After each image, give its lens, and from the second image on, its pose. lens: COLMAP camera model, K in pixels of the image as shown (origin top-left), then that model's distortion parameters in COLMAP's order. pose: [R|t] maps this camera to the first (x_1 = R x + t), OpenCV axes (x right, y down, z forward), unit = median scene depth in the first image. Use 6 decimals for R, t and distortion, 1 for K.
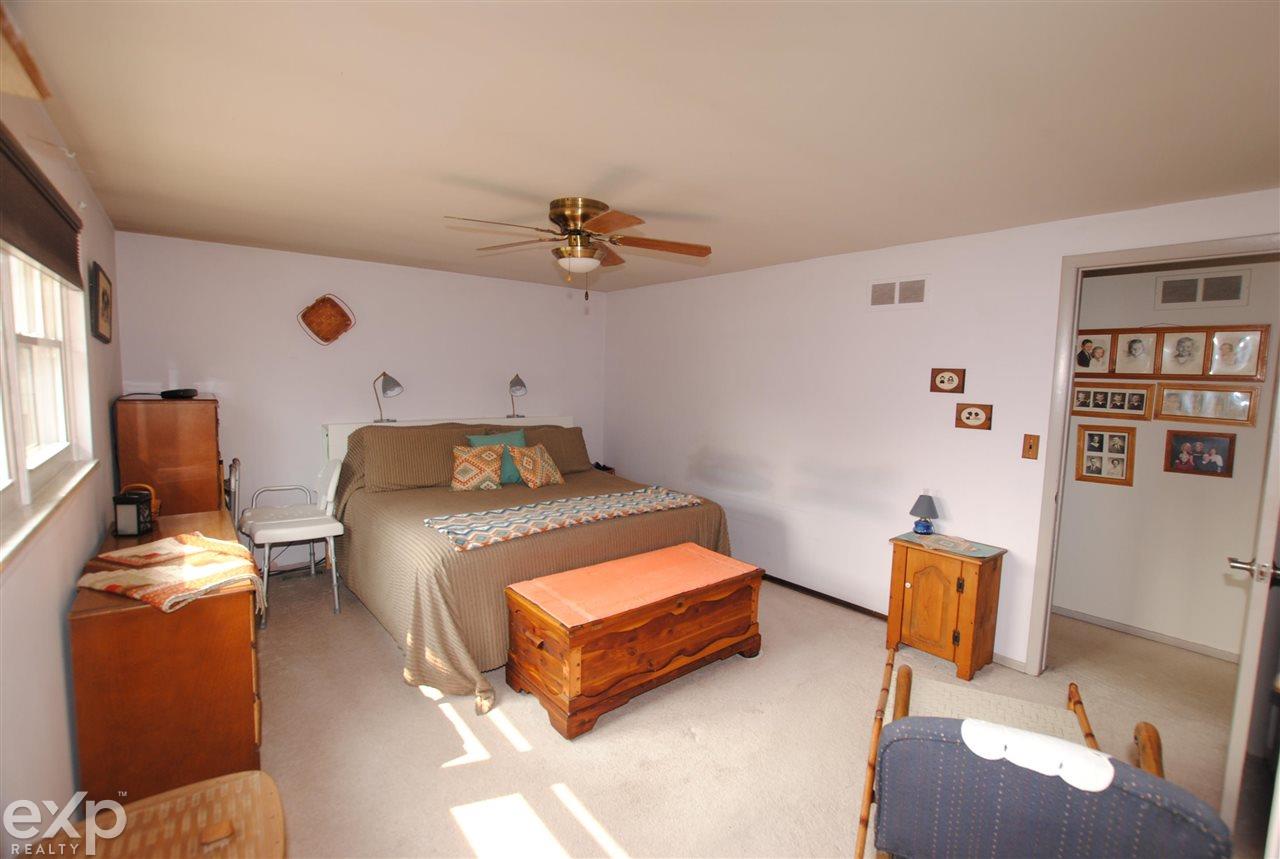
lens RADIAL K [[573.4, 0, 647.8], [0, 573.4, 427.5], [0, 0, 1]] dist [-0.022582, -0.000711]
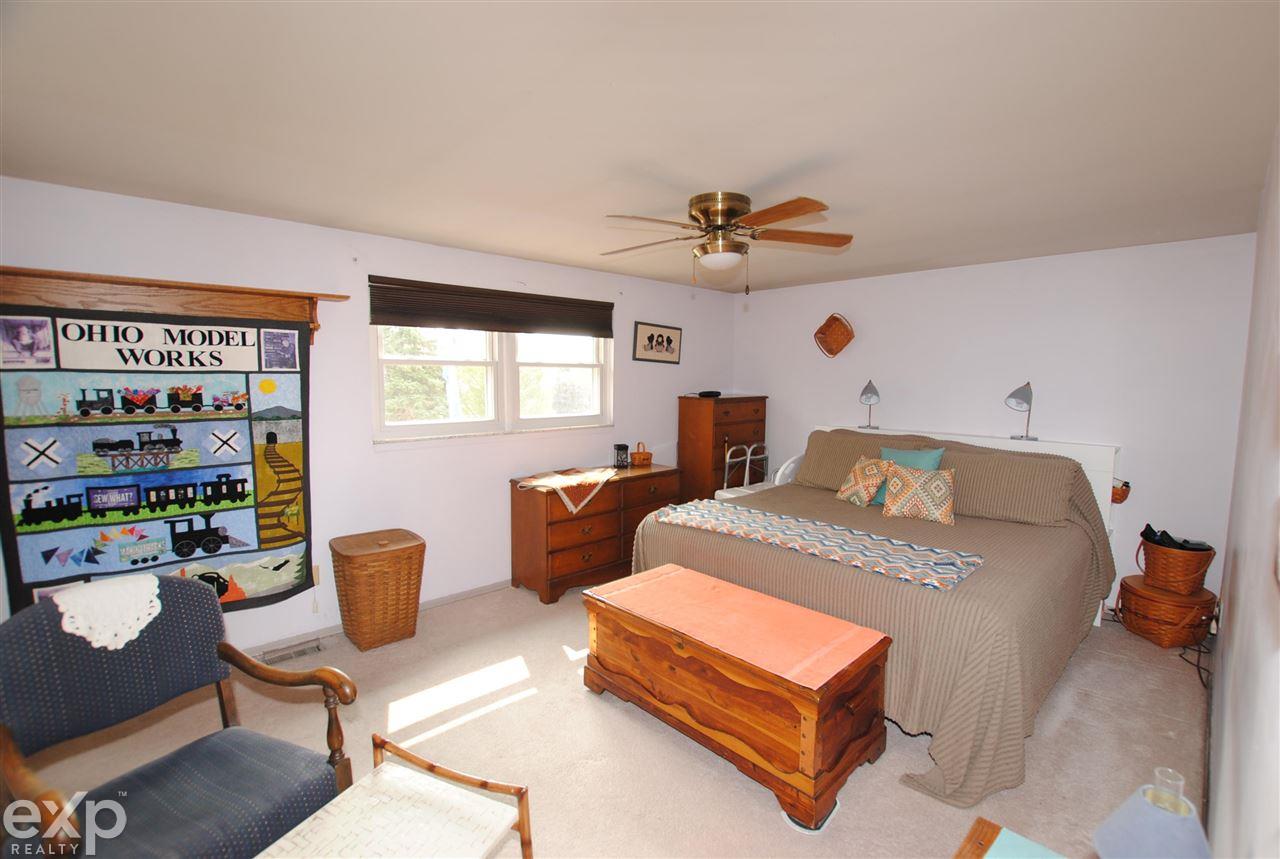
lens RADIAL K [[545.4, 0, 648.7], [0, 545.4, 432.8], [0, 0, 1]] dist [-0.002222, -0.000052]
pose [[0.095119, 0.079963, -0.992249, 0.806256], [-0.099686, 0.992523, 0.070429, -0.052229], [0.990462, 0.092214, 0.102379, 0.822754]]
